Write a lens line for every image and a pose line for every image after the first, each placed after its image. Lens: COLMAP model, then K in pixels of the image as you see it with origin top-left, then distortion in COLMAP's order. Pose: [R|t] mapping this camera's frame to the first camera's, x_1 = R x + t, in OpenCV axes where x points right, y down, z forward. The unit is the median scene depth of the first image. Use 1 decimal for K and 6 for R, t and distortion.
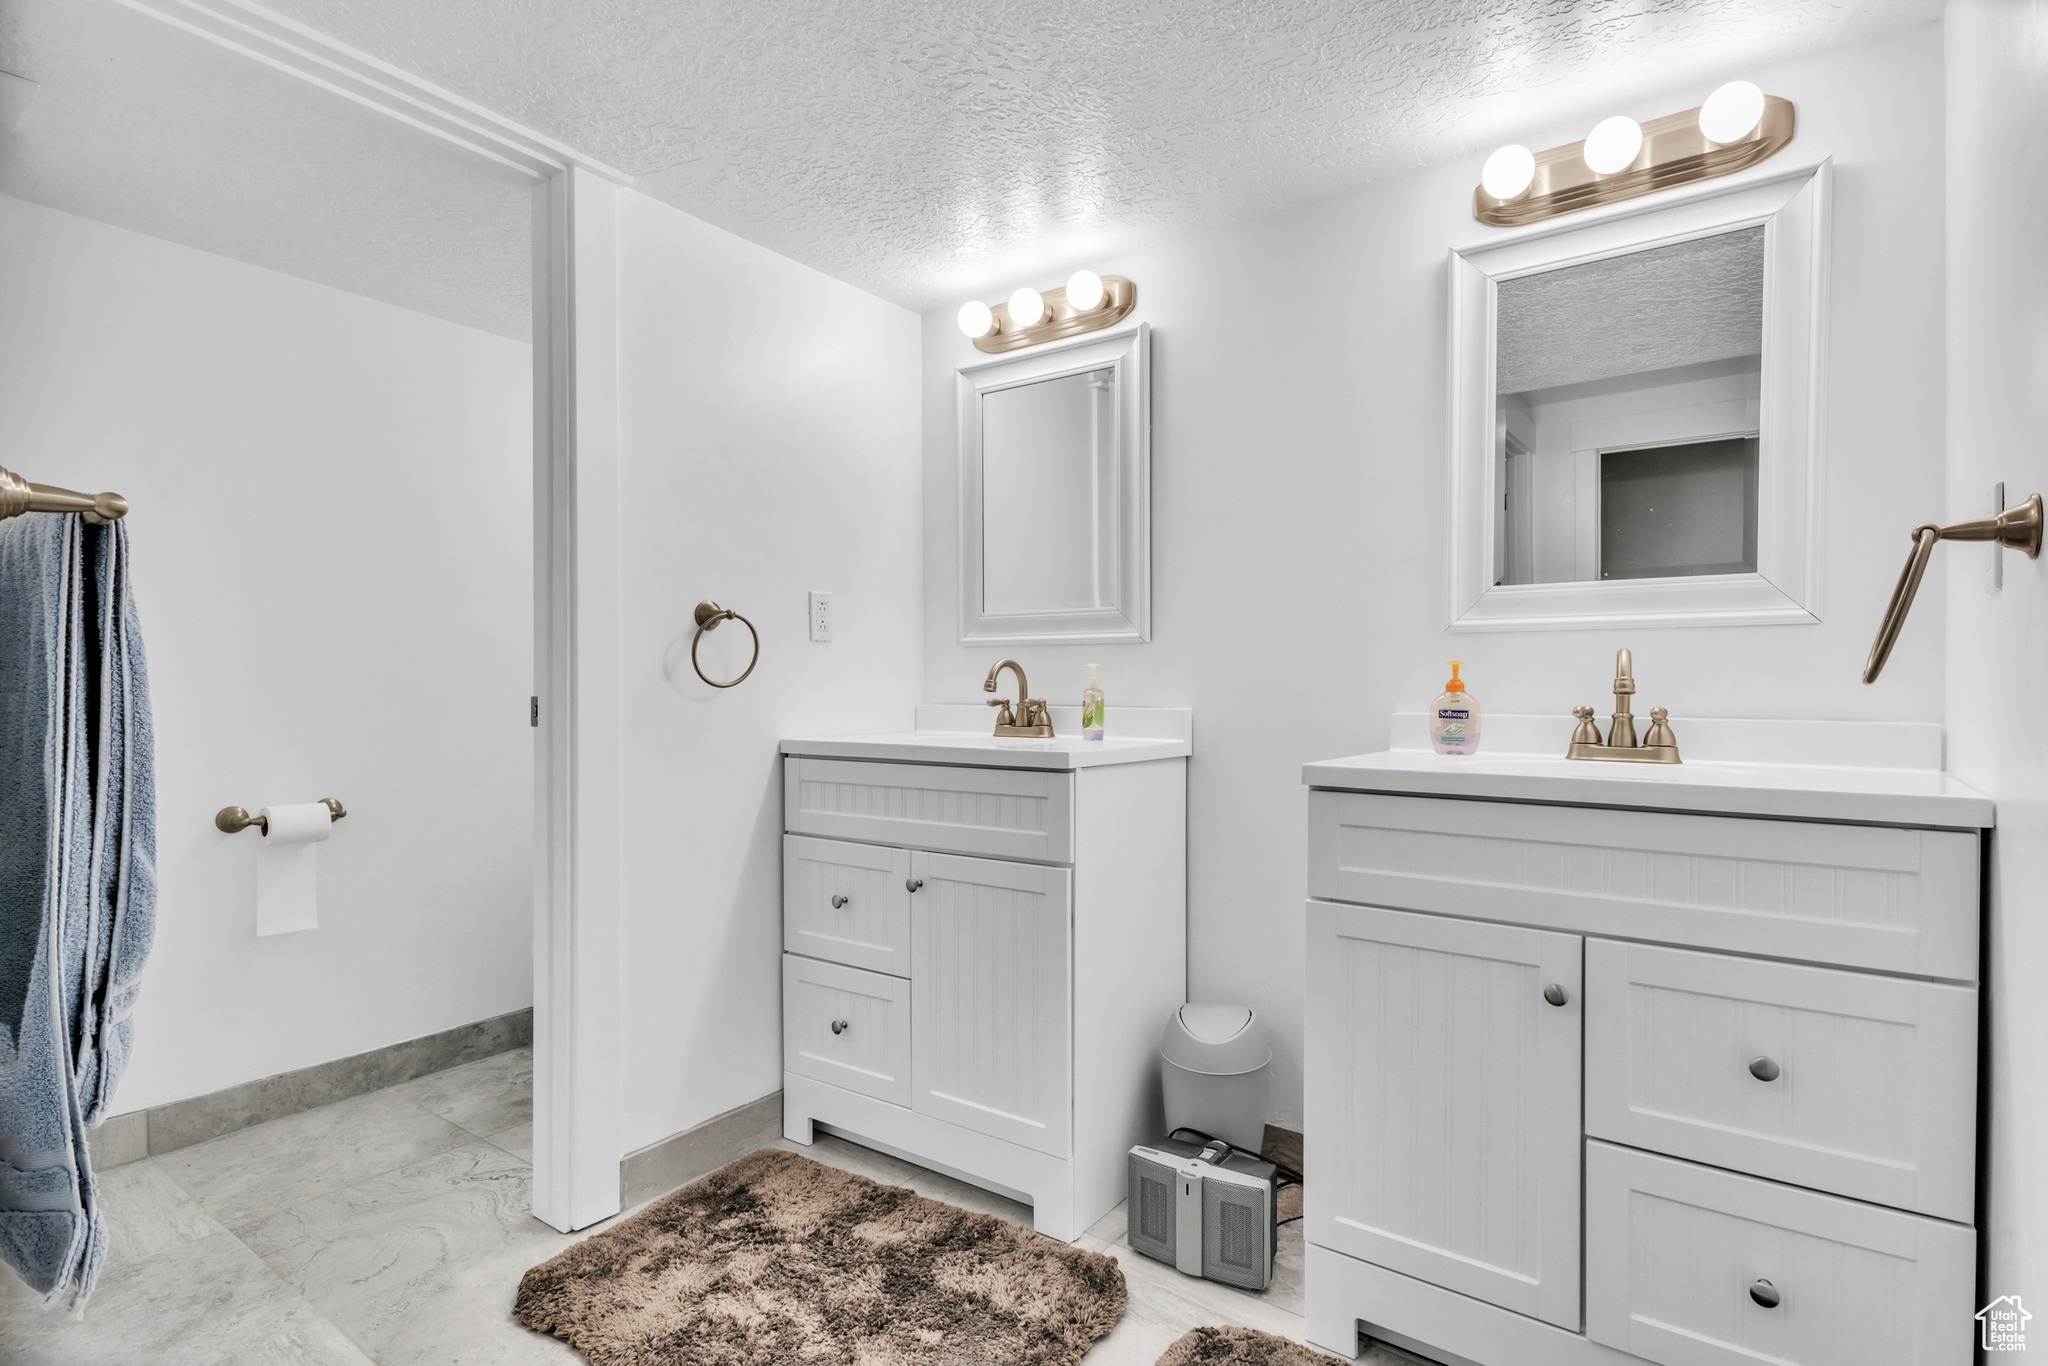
lens RADIAL K [[1045.4, 0, 1020.2], [0, 1045.4, 656.3], [0, 0, 1]] dist [0.028514, -0.015767]
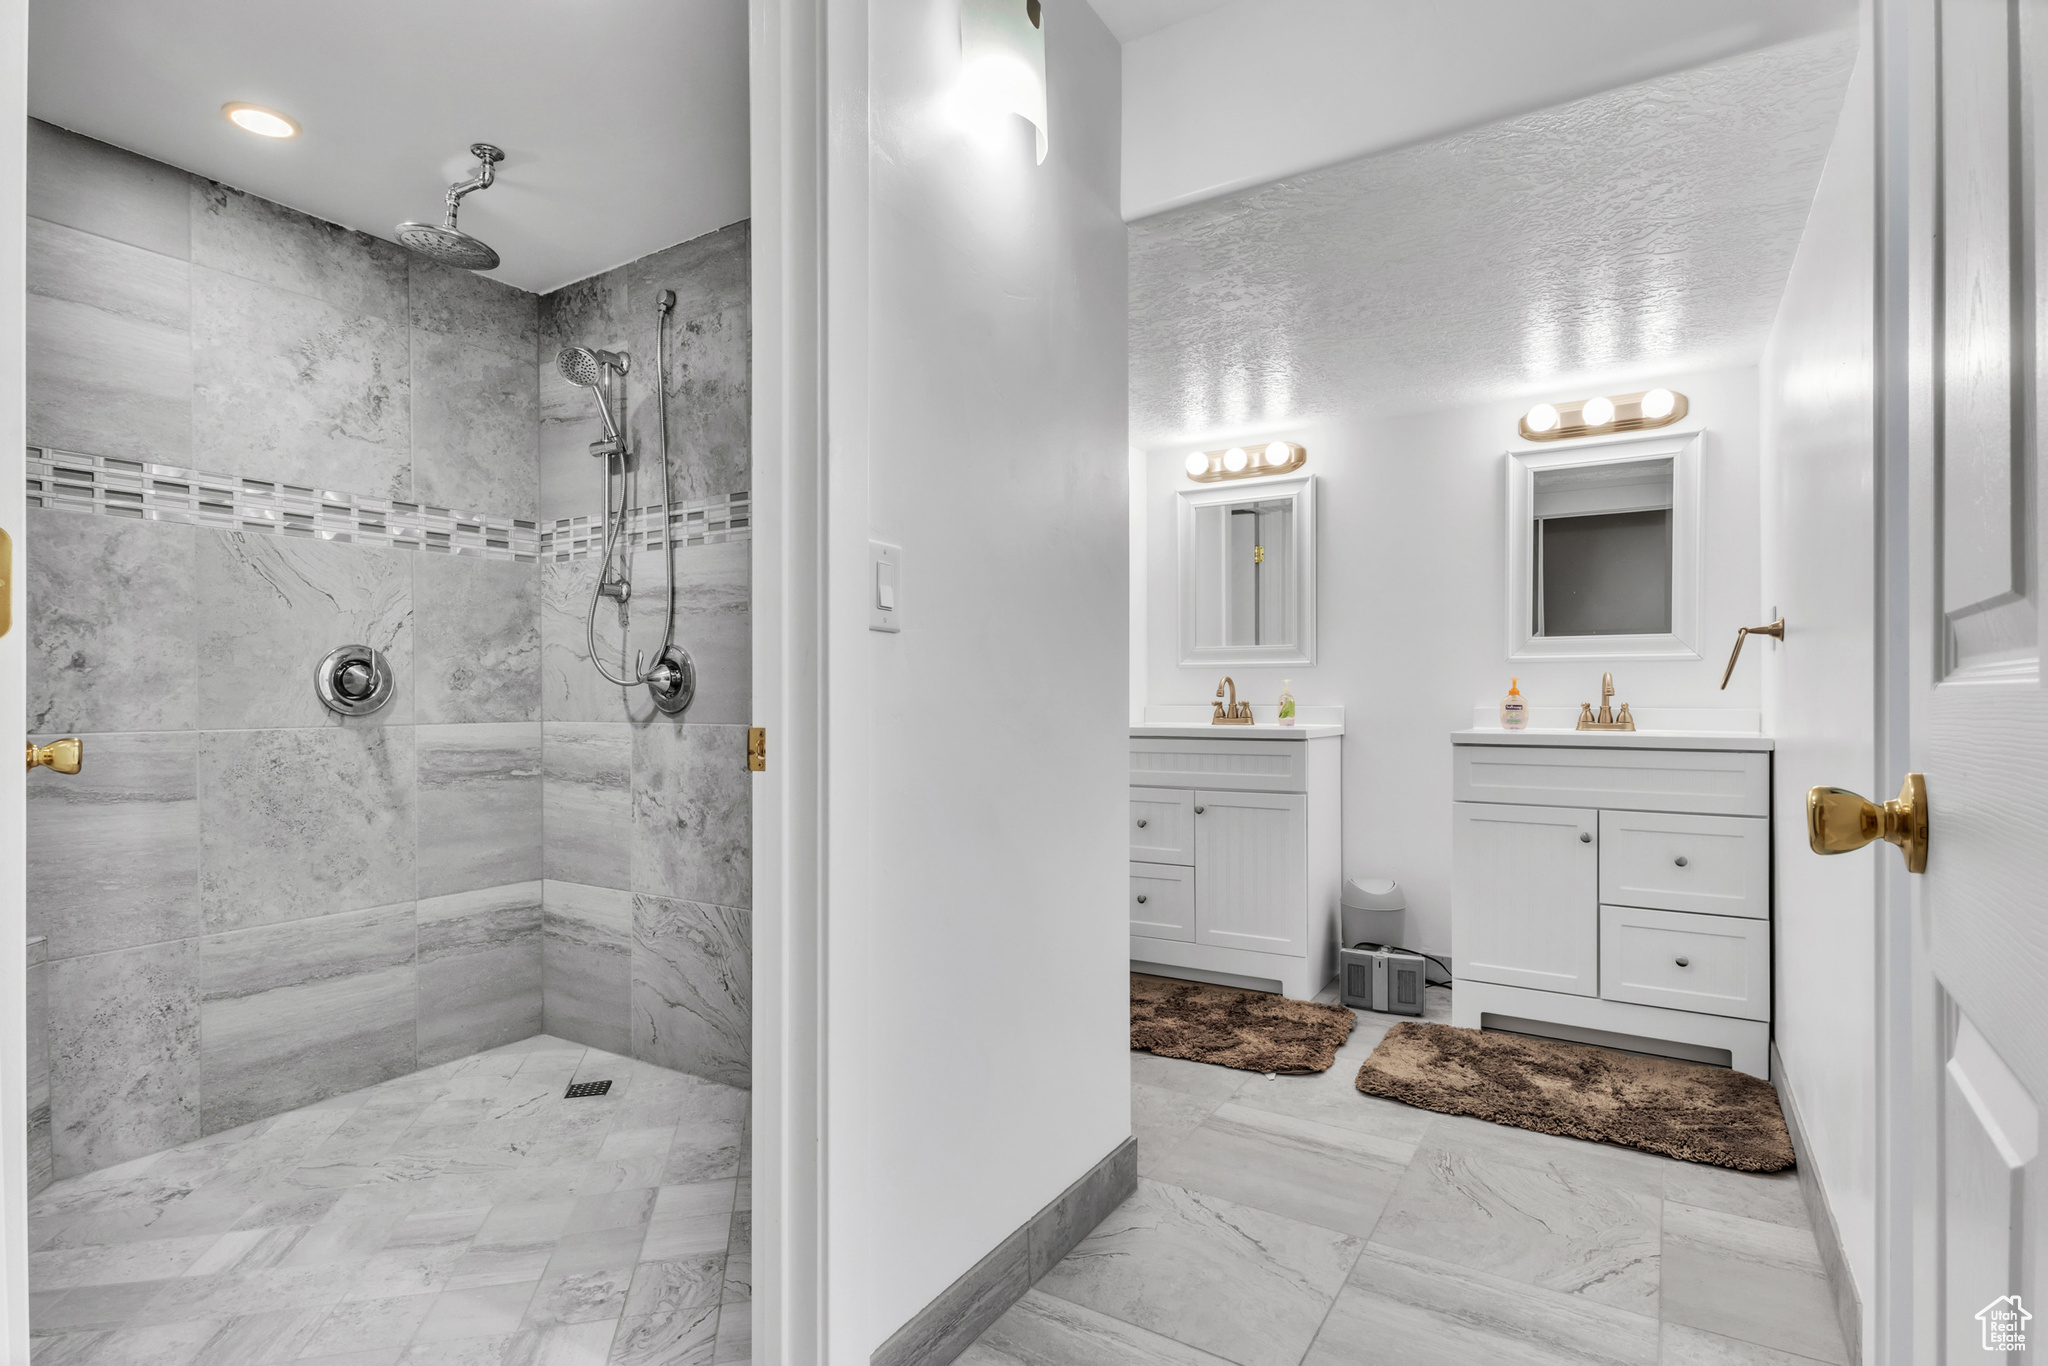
lens RADIAL K [[1045.4, 0, 1020.2], [0, 1045.4, 656.3], [0, 0, 1]] dist [0.028514, -0.015767]
pose [[0.996820, 0.000158, 0.079692, -0.597504], [0.000745, 0.999936, -0.011308, -0.013969], [-0.079689, 0.011332, 0.996755, -0.769314]]
